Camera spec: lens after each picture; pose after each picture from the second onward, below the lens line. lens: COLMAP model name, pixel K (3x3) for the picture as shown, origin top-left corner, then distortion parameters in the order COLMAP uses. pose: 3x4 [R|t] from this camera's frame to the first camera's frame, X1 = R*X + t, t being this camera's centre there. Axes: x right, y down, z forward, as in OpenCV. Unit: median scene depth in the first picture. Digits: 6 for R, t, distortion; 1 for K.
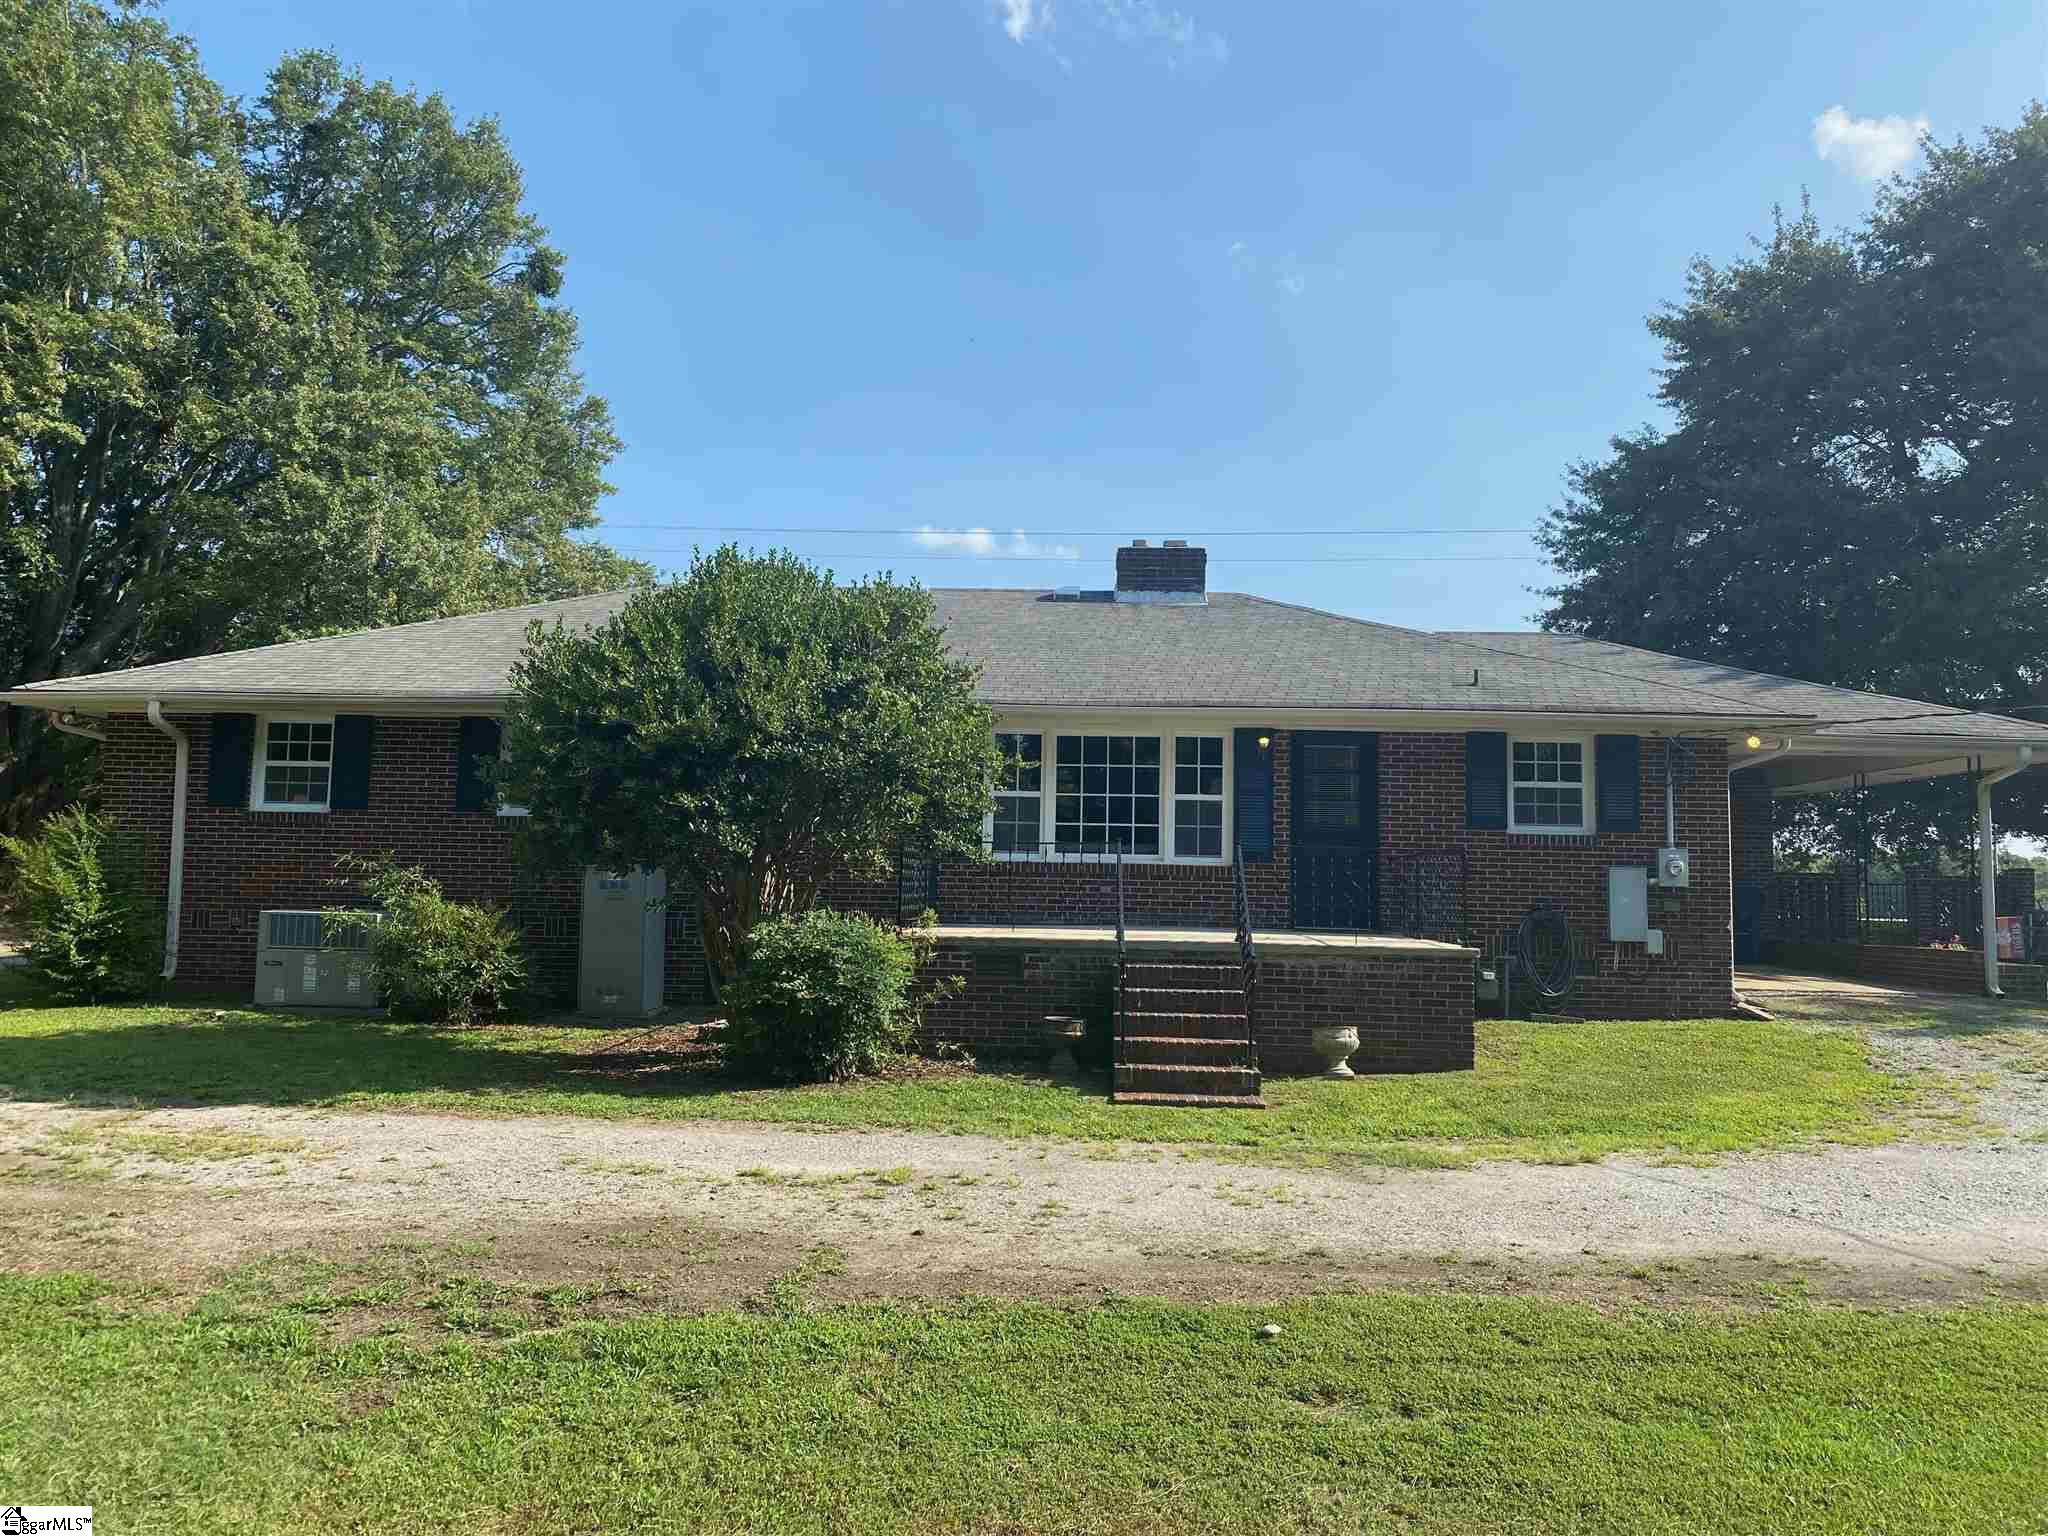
lens RADIAL K [[1562.1, 0, 1024.0], [0, 1562.1, 768.0], [0, 0, 1]] dist [0.053103, -0.000669]
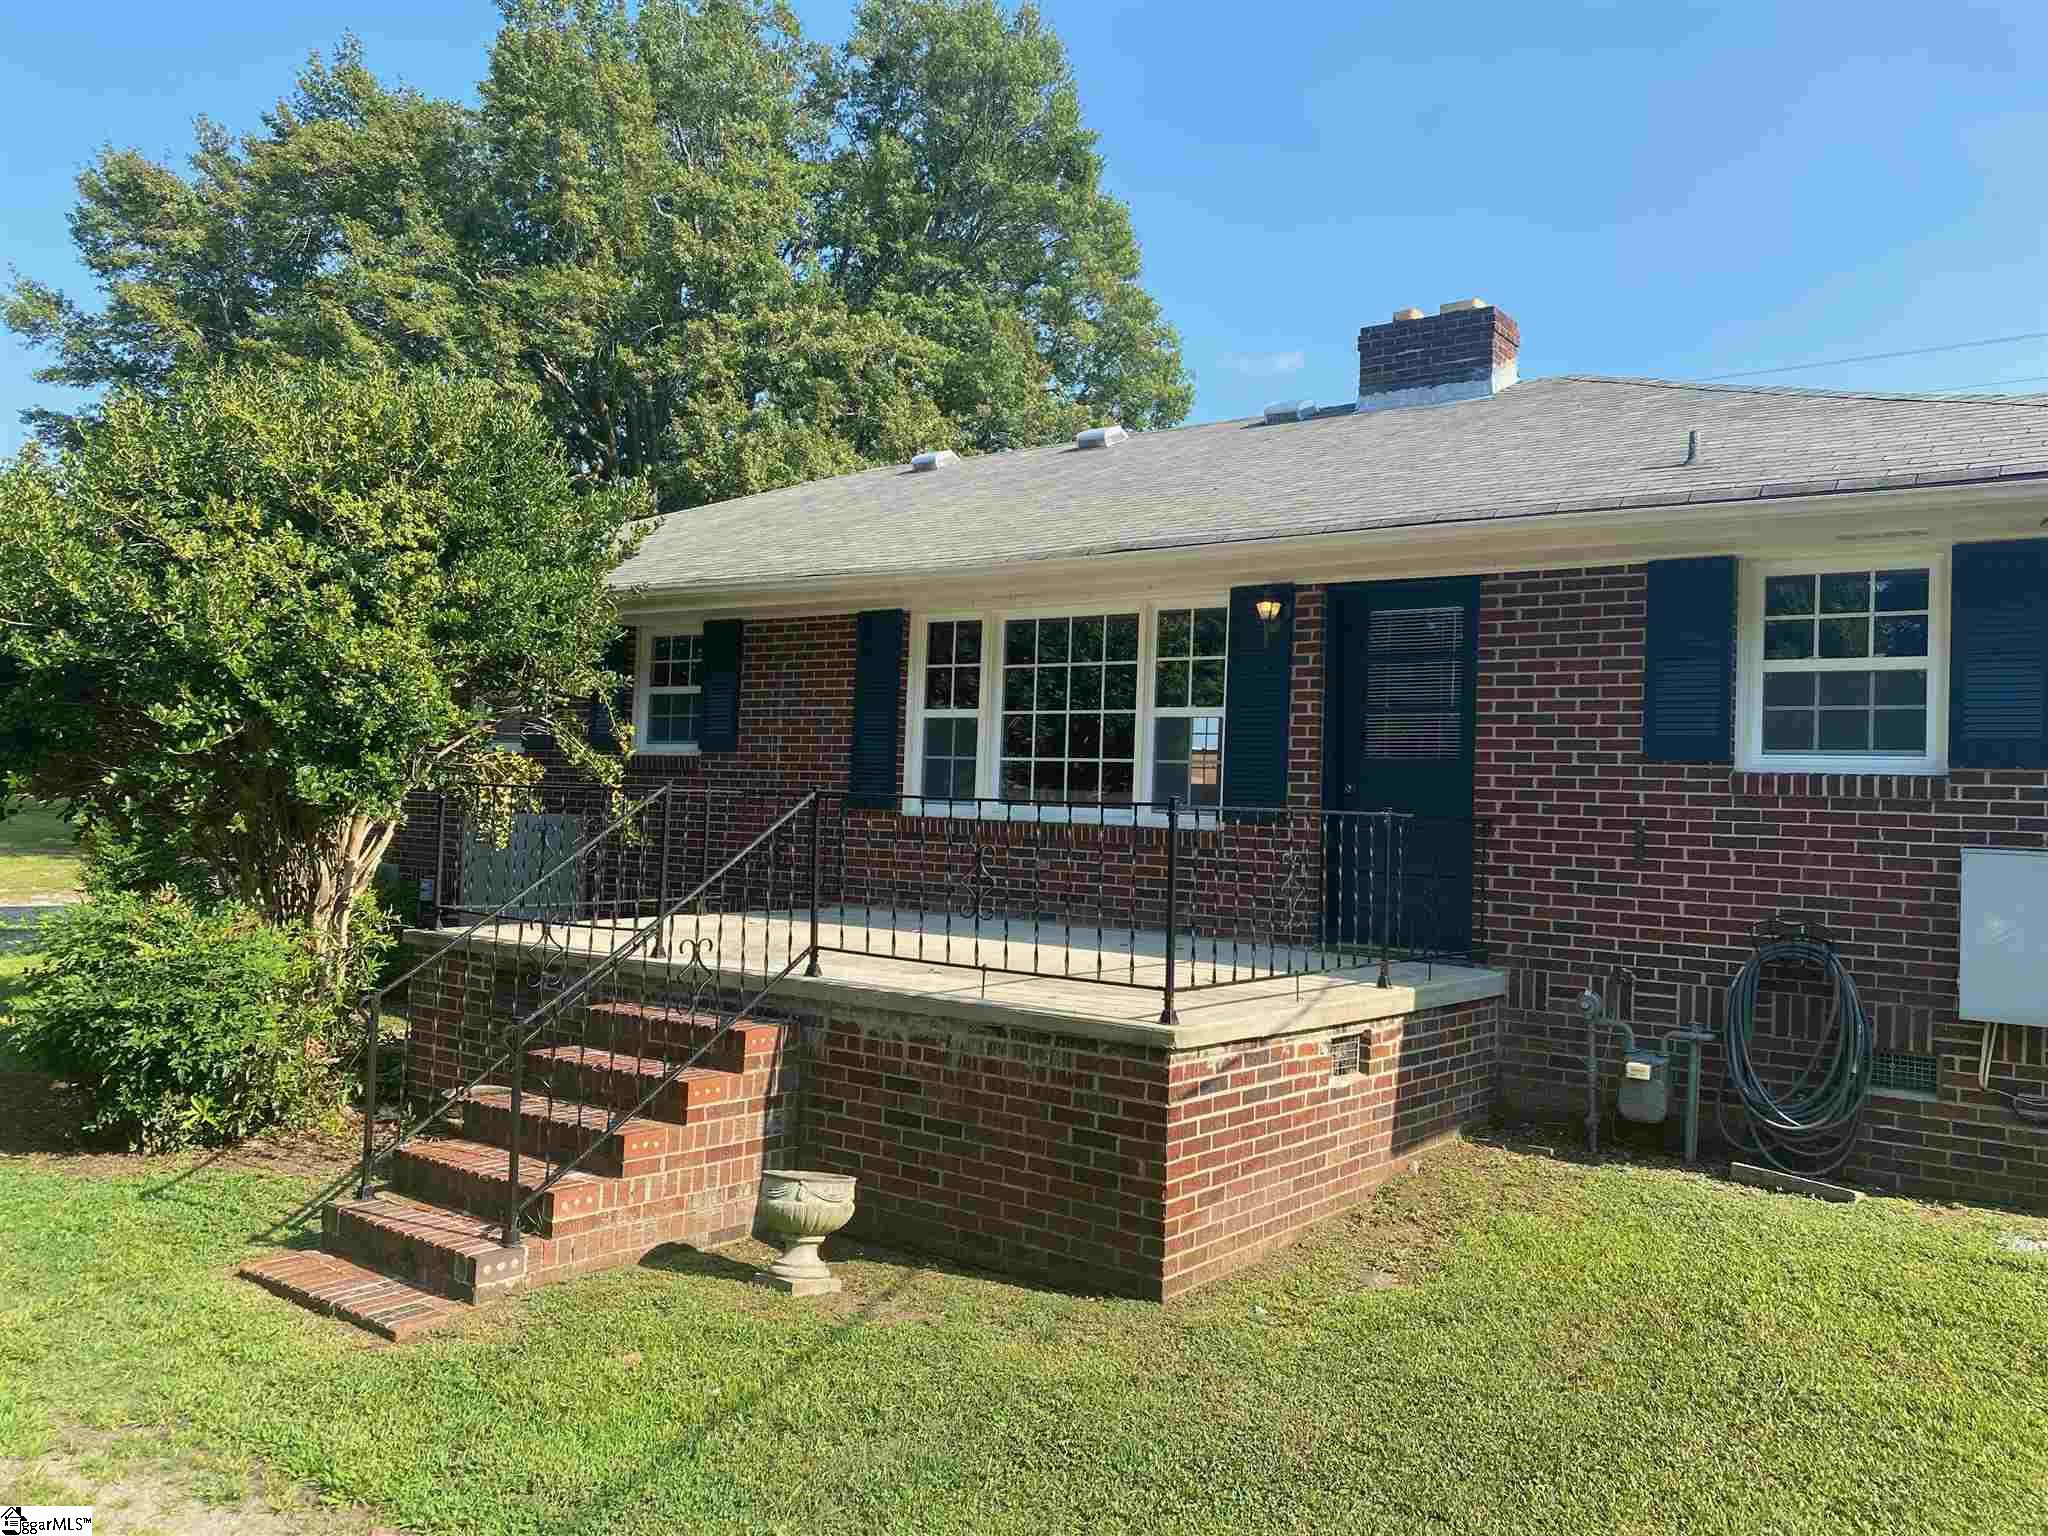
lens RADIAL K [[1585.2, 0, 1024.0], [0, 1585.2, 768.0], [0, 0, 1]] dist [0.027362, -0.001501]
pose [[0.817721, -0.004036, -0.575600, 0.405183], [0.024716, 0.999299, 0.028106, 0.021626], [0.575083, -0.037209, 0.817248, 0.482568]]
